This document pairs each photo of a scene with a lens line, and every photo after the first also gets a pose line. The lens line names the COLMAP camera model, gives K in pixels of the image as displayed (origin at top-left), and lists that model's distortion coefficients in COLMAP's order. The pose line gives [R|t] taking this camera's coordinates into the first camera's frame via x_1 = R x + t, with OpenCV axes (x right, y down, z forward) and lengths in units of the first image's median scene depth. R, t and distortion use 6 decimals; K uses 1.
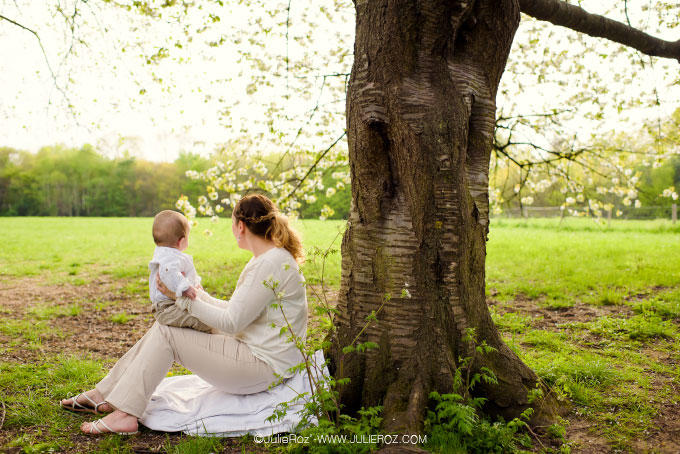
lens RADIAL K [[685.3, 0, 340.0], [0, 685.3, 227.0], [0, 0, 1]] dist [-0.105061, 0.116632]
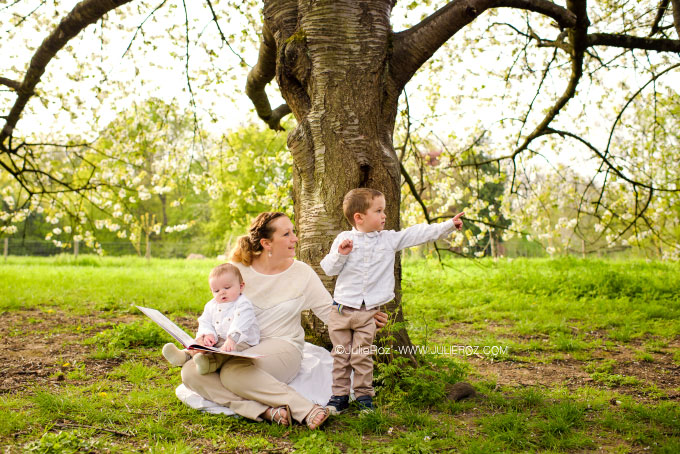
lens RADIAL K [[707.0, 0, 340.0], [0, 707.0, 227.0], [0, 0, 1]] dist [-0.091440, 0.007189]
pose [[0.582783, 0.043411, 0.811467, -1.083884], [-0.000459, 0.998590, -0.053092, 0.043726], [-0.812627, 0.030569, 0.581981, 0.219980]]
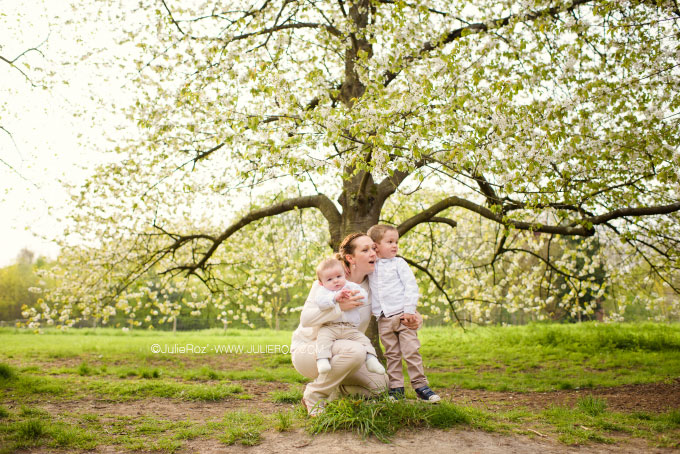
lens RADIAL K [[683.0, 0, 340.0], [0, 683.0, 227.0], [0, 0, 1]] dist [-0.099088, 0.089552]
pose [[0.709085, 0.100673, 0.697899, -2.641684], [0.016369, 0.987138, -0.159028, 0.088894], [-0.704933, 0.124188, 0.698317, -1.552959]]
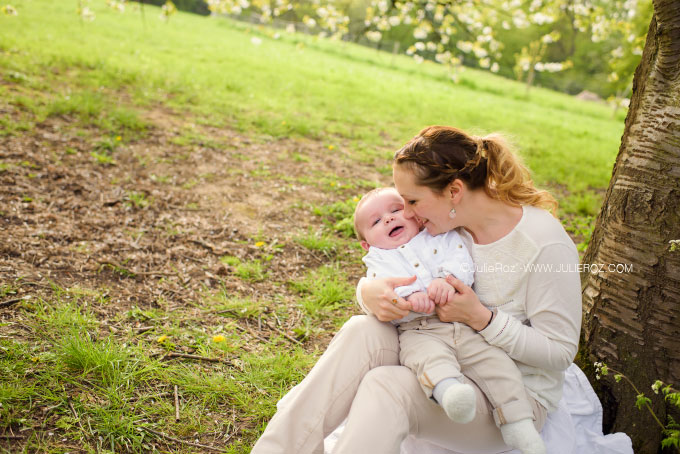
lens RADIAL K [[685.3, 0, 340.0], [0, 685.3, 227.0], [0, 0, 1]] dist [-0.105061, 0.116632]
pose [[0.910257, 0.074921, 0.407209, -0.526226], [-0.190177, 0.949264, 0.250463, -0.066568], [-0.367784, -0.305427, 0.878322, 0.580061]]
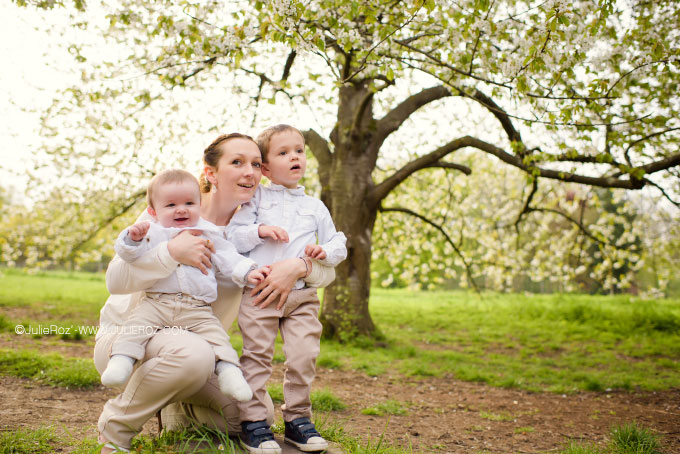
lens RADIAL K [[685.3, 0, 340.0], [0, 685.3, 227.0], [0, 0, 1]] dist [-0.105061, 0.116632]
pose [[0.736173, 0.092623, 0.670425, -2.034059], [-0.037805, 0.994672, -0.095907, 0.053268], [-0.675737, 0.045259, 0.735752, -1.235980]]
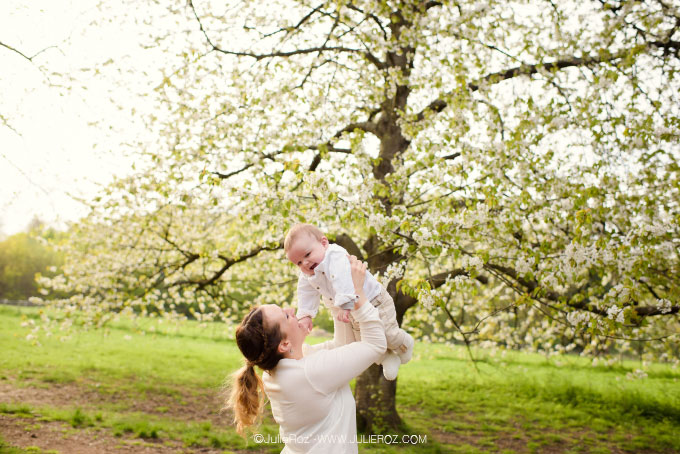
lens RADIAL K [[685.3, 0, 340.0], [0, 685.3, 227.0], [0, 0, 1]] dist [-0.105061, 0.116632]
pose [[0.709877, 0.152483, 0.687622, -2.554959], [-0.069975, 0.986722, -0.146569, -0.238039], [-0.700841, 0.055930, 0.711121, -1.352959]]
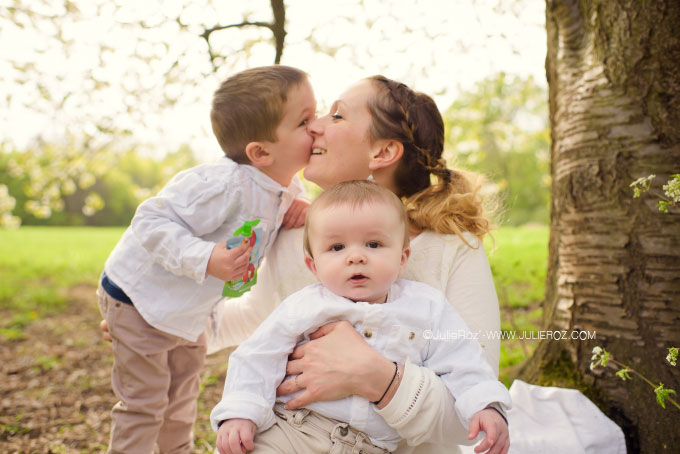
lens RADIAL K [[683.0, 0, 340.0], [0, 683.0, 227.0], [0, 0, 1]] dist [-0.099088, 0.089552]
pose [[0.899332, 0.001223, 0.437266, -0.418271], [0.004378, 0.999921, -0.011800, 0.064040], [-0.437245, 0.012527, 0.899255, 0.648841]]
